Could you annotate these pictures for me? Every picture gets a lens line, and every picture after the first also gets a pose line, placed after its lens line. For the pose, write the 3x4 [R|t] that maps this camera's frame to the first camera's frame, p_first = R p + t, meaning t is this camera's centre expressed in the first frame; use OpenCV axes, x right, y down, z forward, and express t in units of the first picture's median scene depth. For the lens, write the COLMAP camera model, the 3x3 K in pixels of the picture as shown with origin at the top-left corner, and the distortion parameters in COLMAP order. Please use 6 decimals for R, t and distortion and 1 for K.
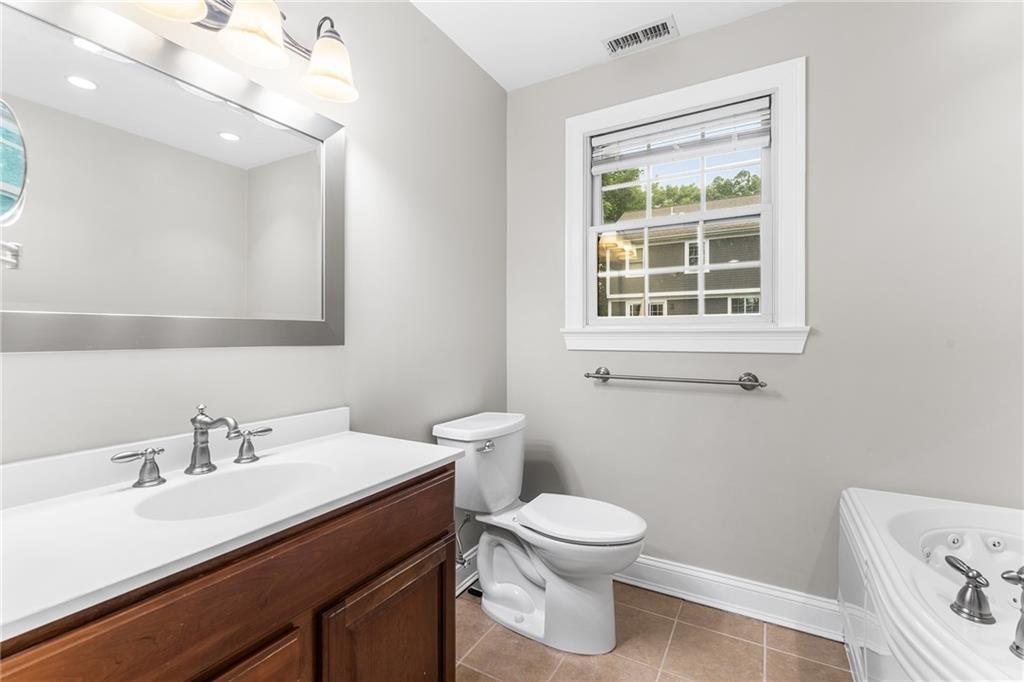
lens RADIAL K [[455.3, 0, 503.8], [0, 455.3, 336.1], [0, 0, 1]] dist [-0.008056, 0.001869]
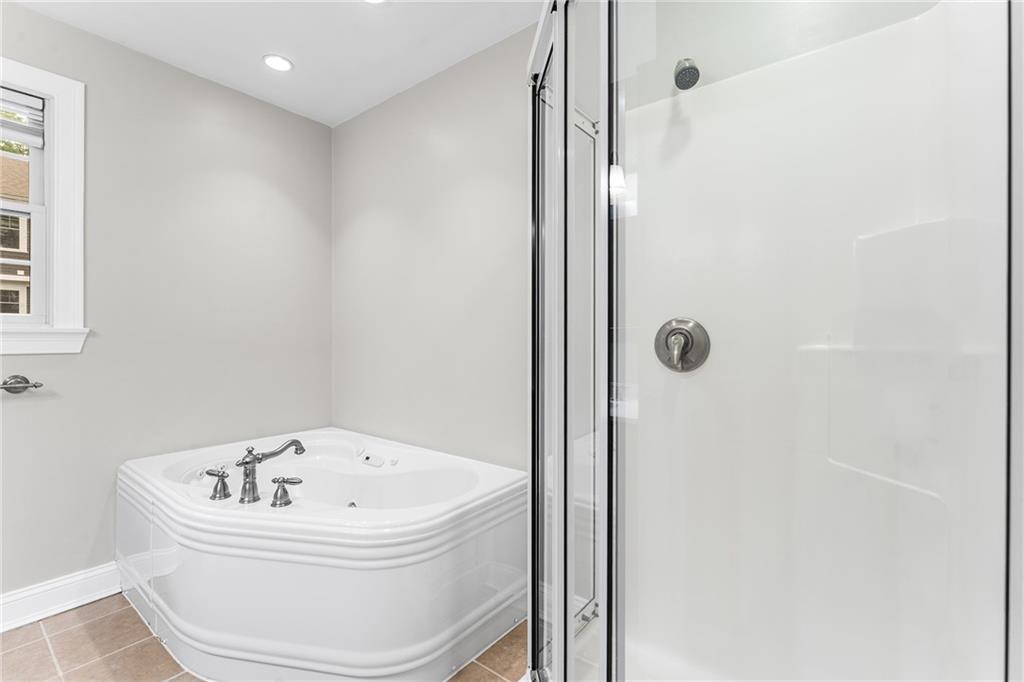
lens RADIAL K [[455.3, 0, 507.5], [0, 455.3, 339.9], [0, 0, 1]] dist [-0.008056, 0.001869]
pose [[0.140964, 0.002086, 0.990013, -0.265804], [0.000338, 0.999998, -0.002155, 0.009009], [-0.990015, 0.000638, 0.140963, -0.167249]]
